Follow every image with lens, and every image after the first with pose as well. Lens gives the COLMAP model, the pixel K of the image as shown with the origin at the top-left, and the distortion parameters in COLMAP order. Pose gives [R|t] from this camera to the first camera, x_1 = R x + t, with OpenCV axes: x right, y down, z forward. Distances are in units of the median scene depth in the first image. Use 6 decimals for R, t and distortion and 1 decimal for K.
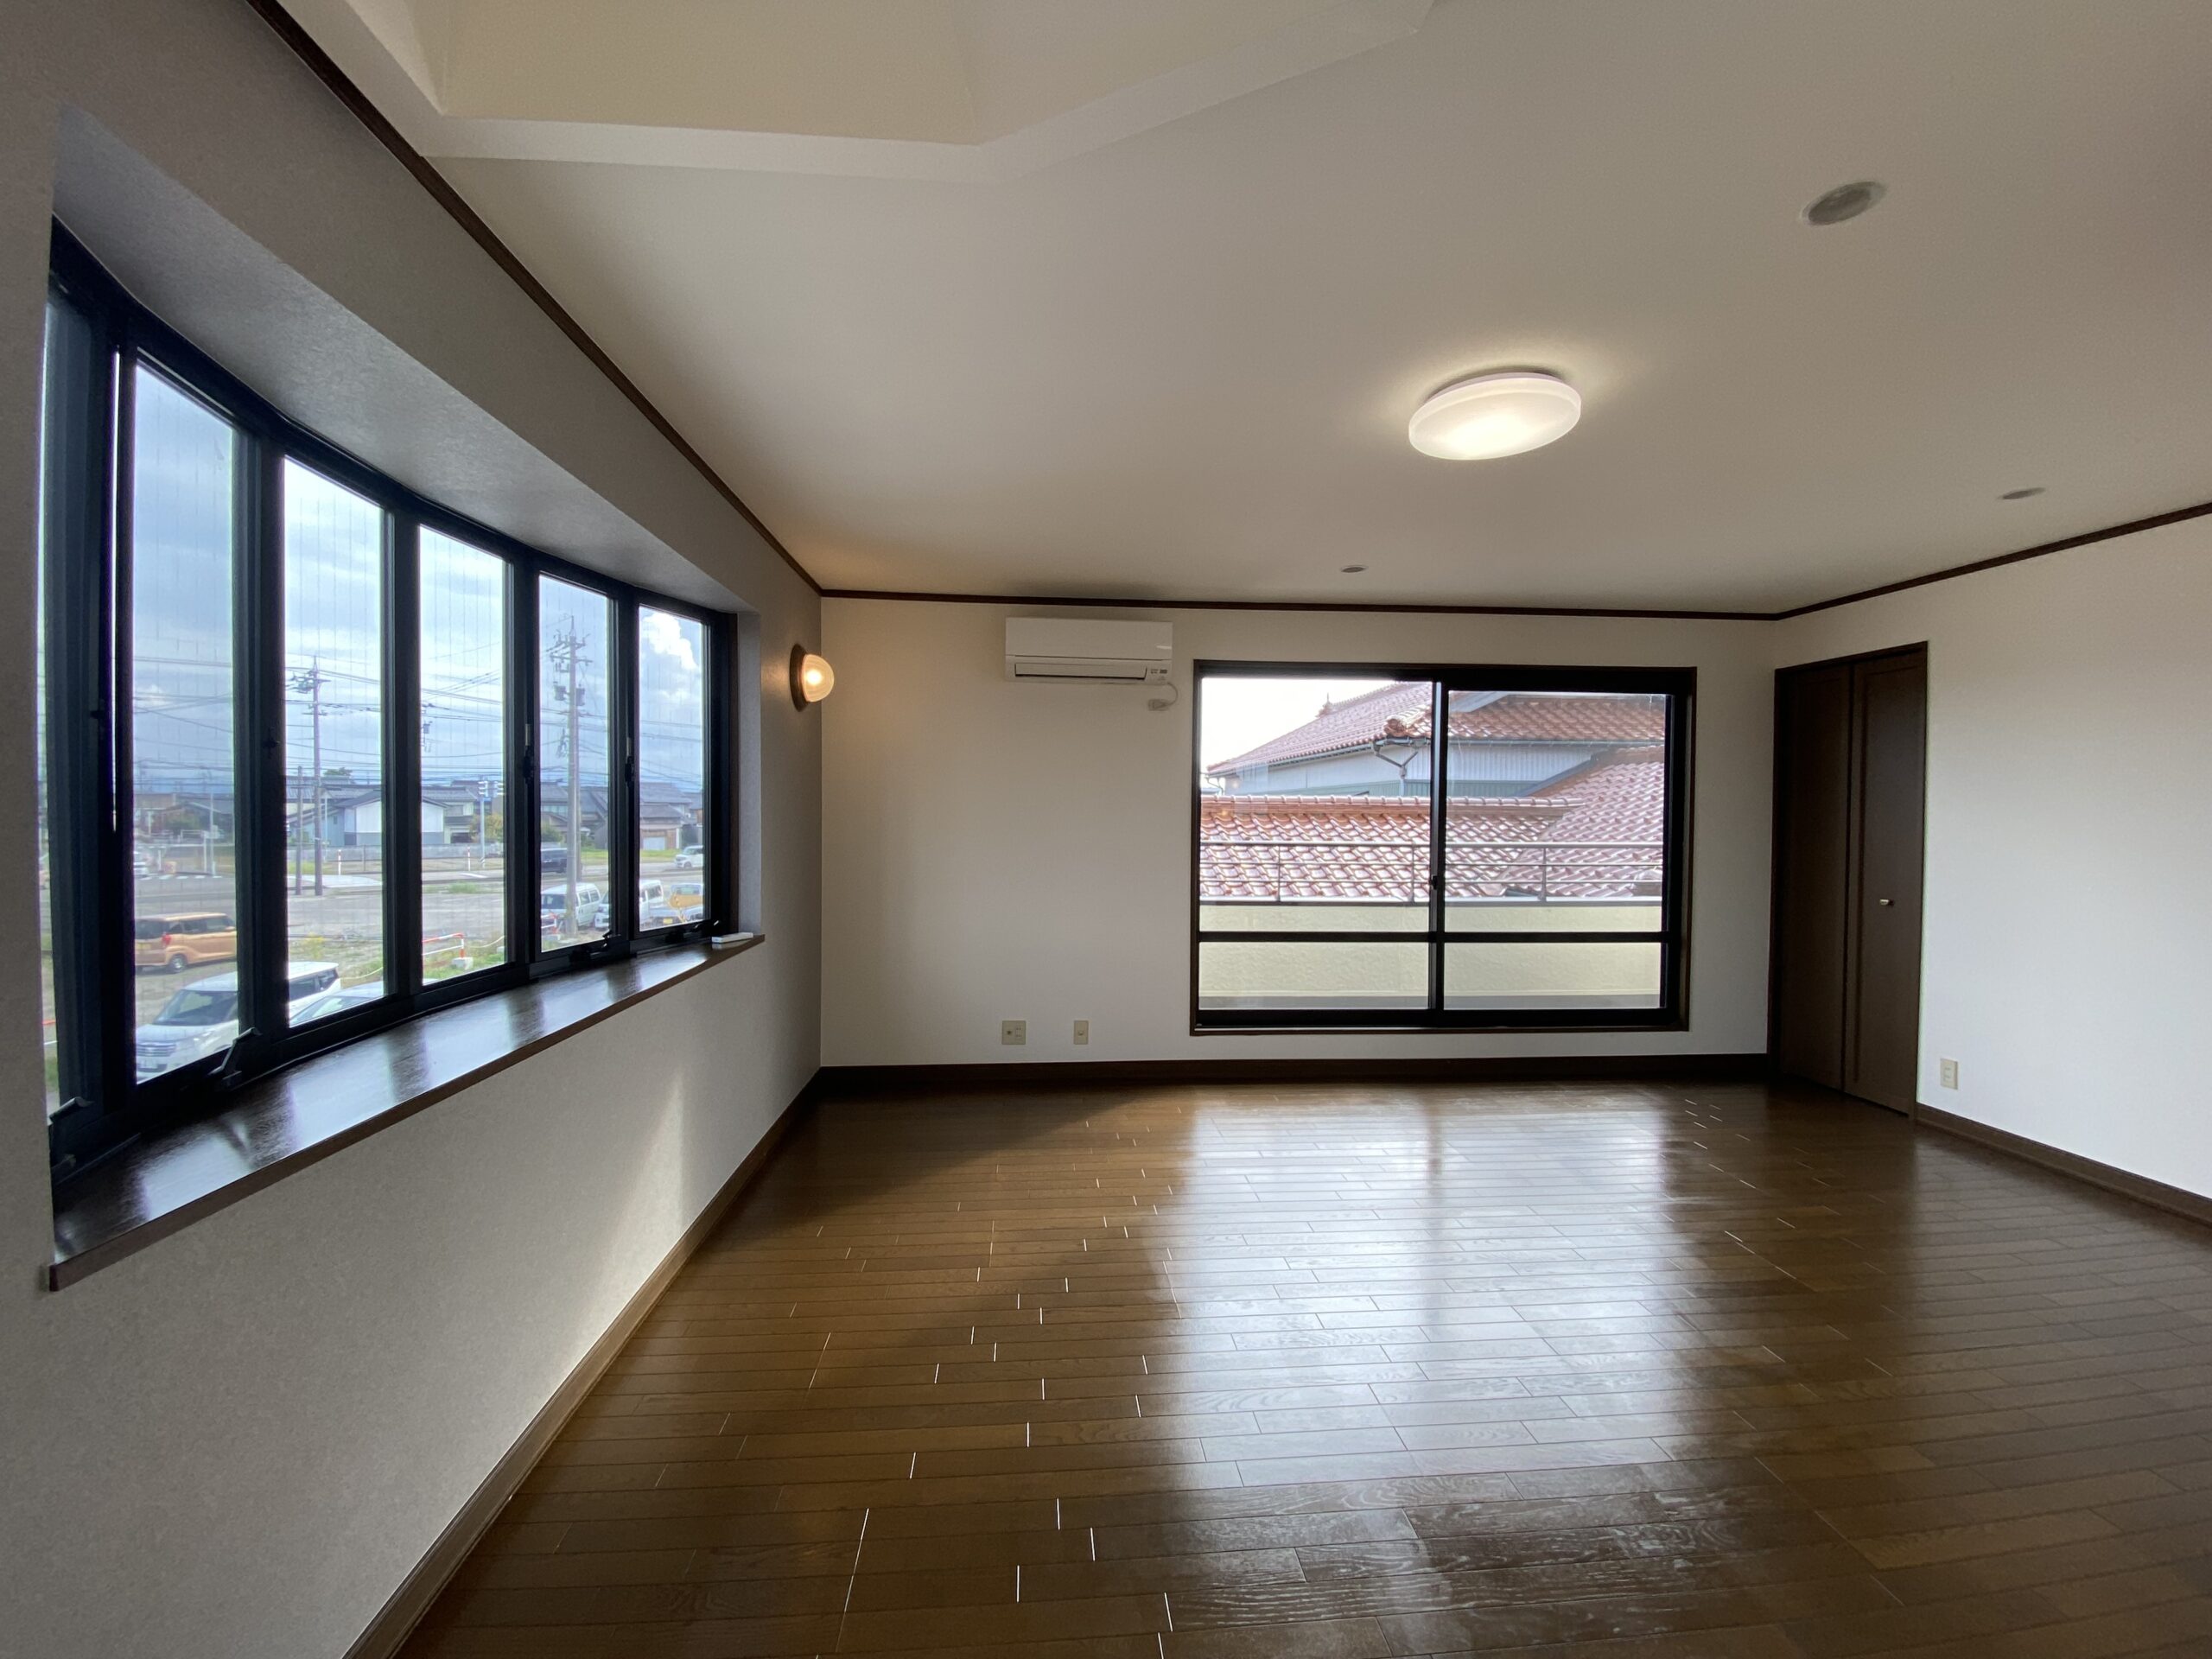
lens RADIAL K [[904.0, 0, 1105.1], [0, 904.0, 831.2], [0, 0, 1]] dist [-0.008399, -0.004645]
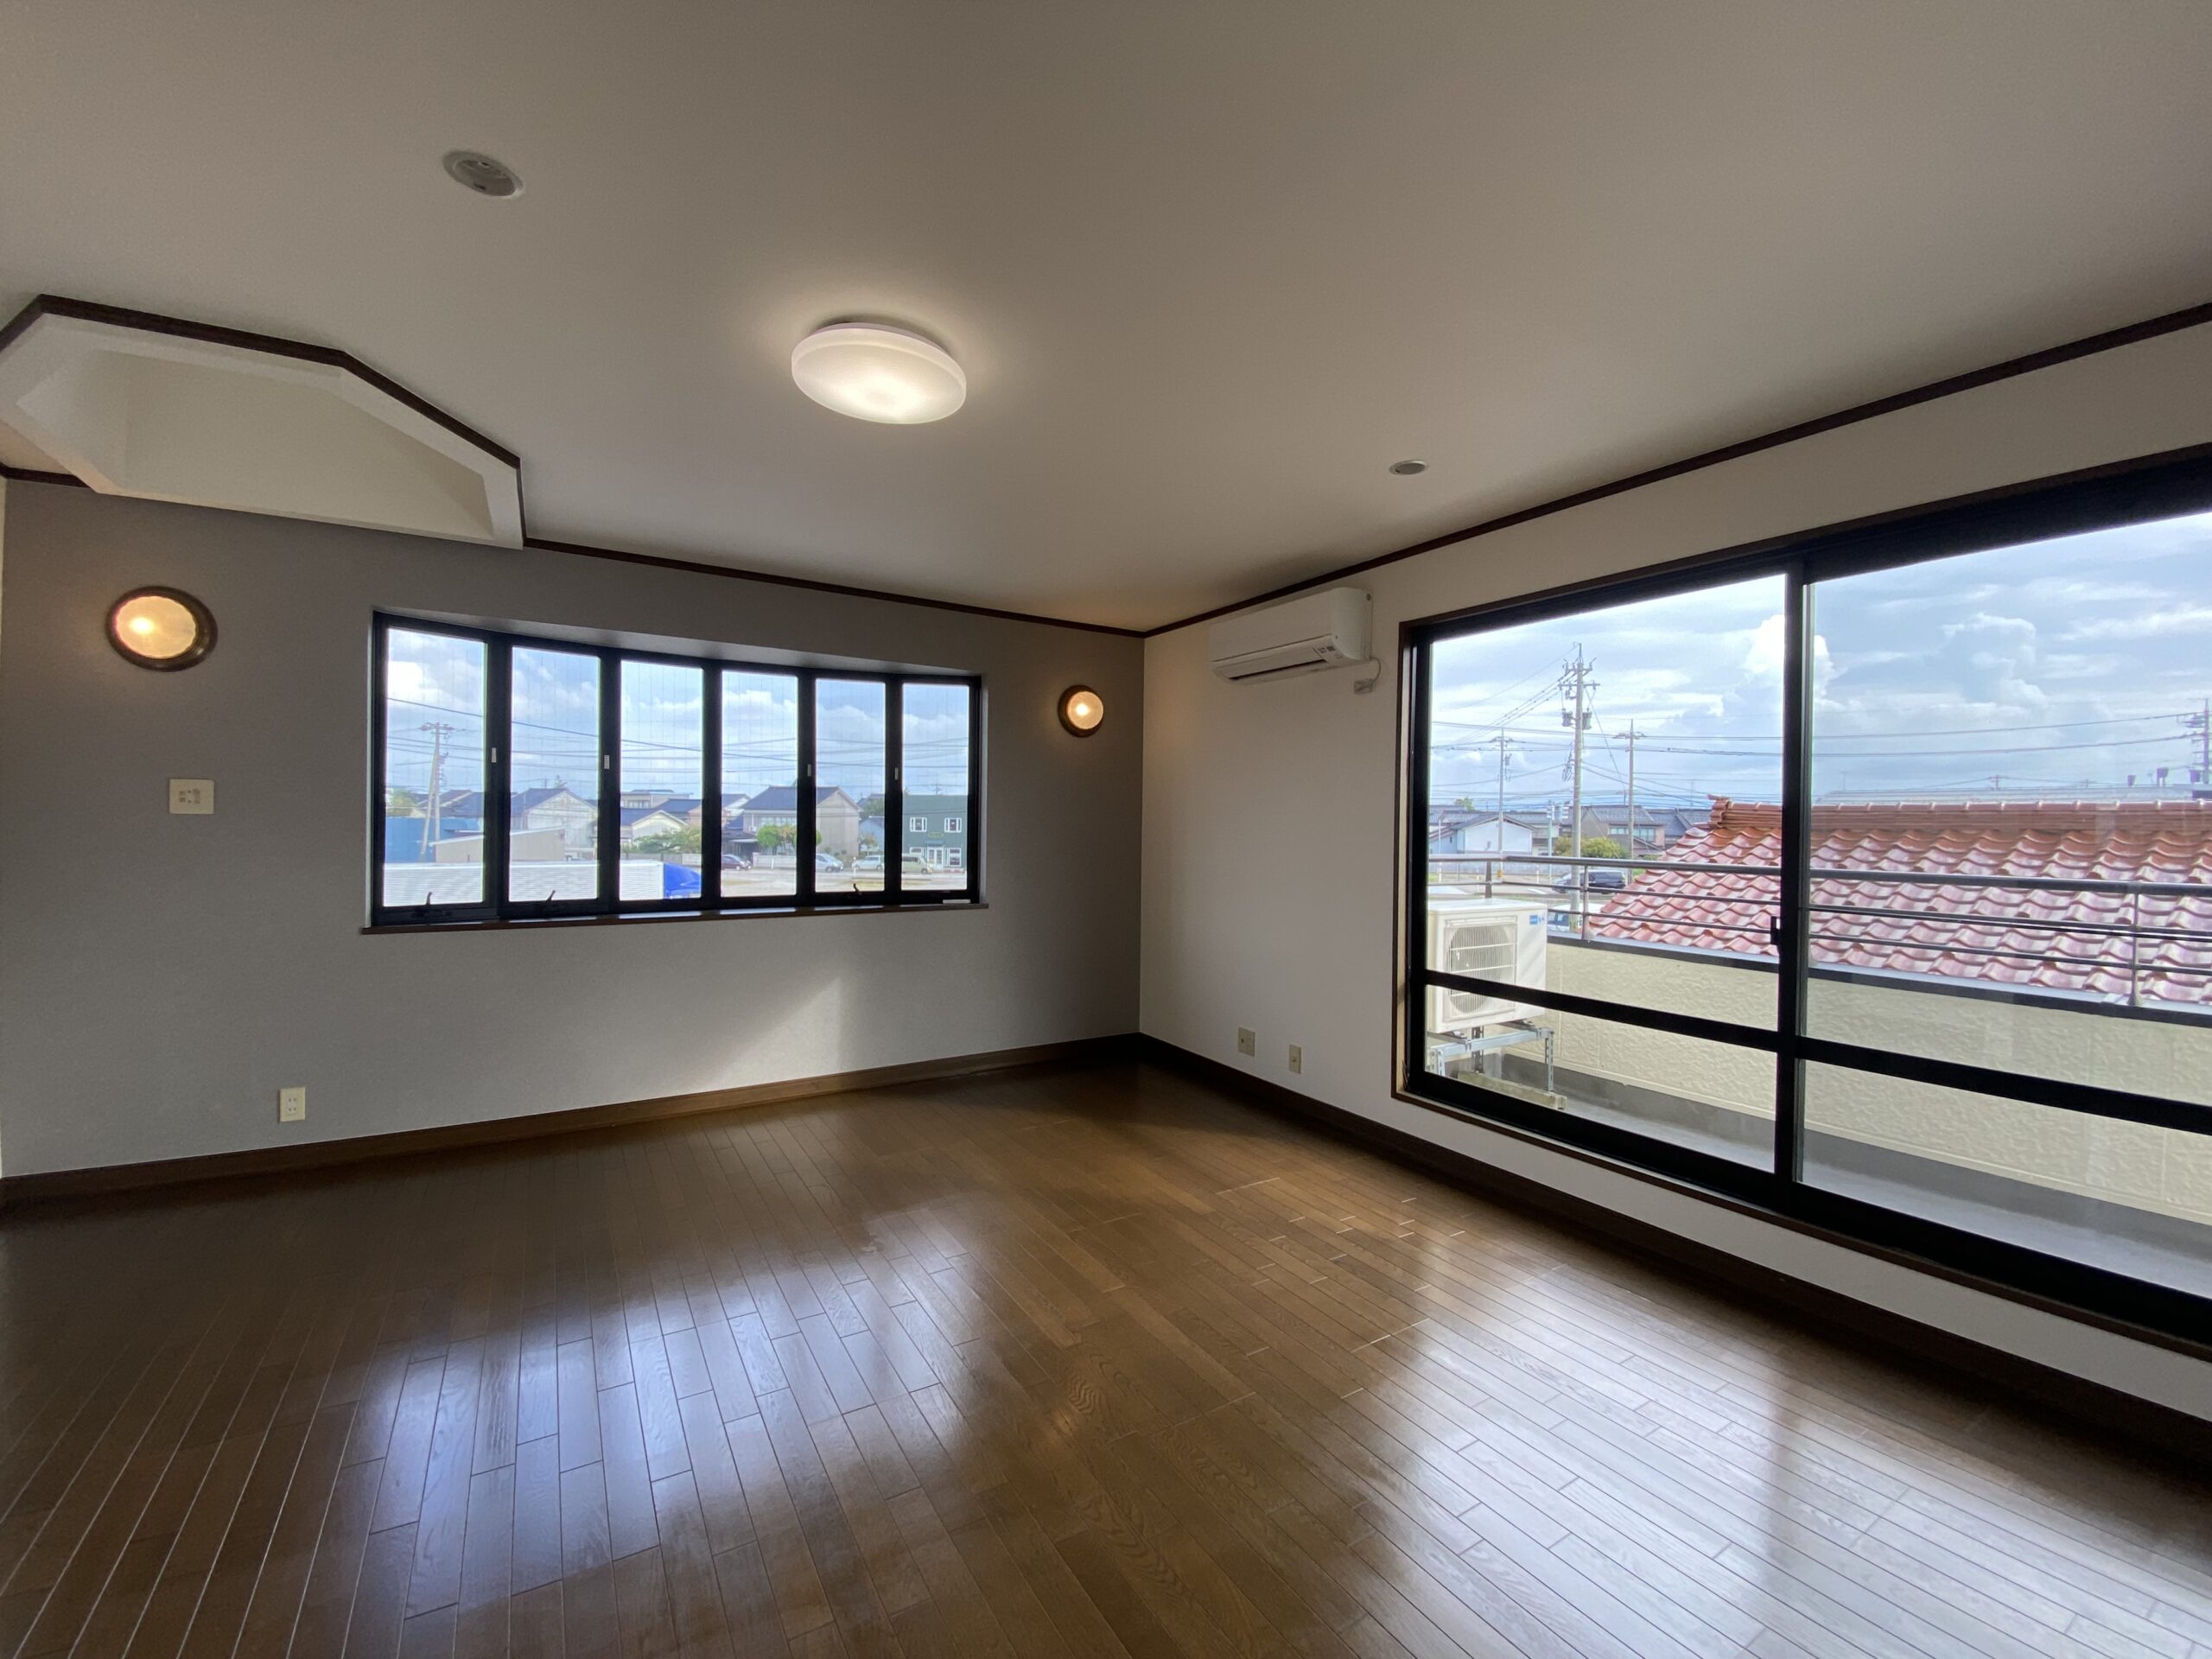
lens RADIAL K [[904.0, 0, 1098.3], [0, 904.0, 823.5], [0, 0, 1]] dist [-0.008399, -0.004645]
pose [[0.429043, -0.002019, -0.903282, 0.677667], [-0.029931, 0.999417, -0.016451, 0.007379], [0.902788, 0.034095, 0.428732, 0.405613]]
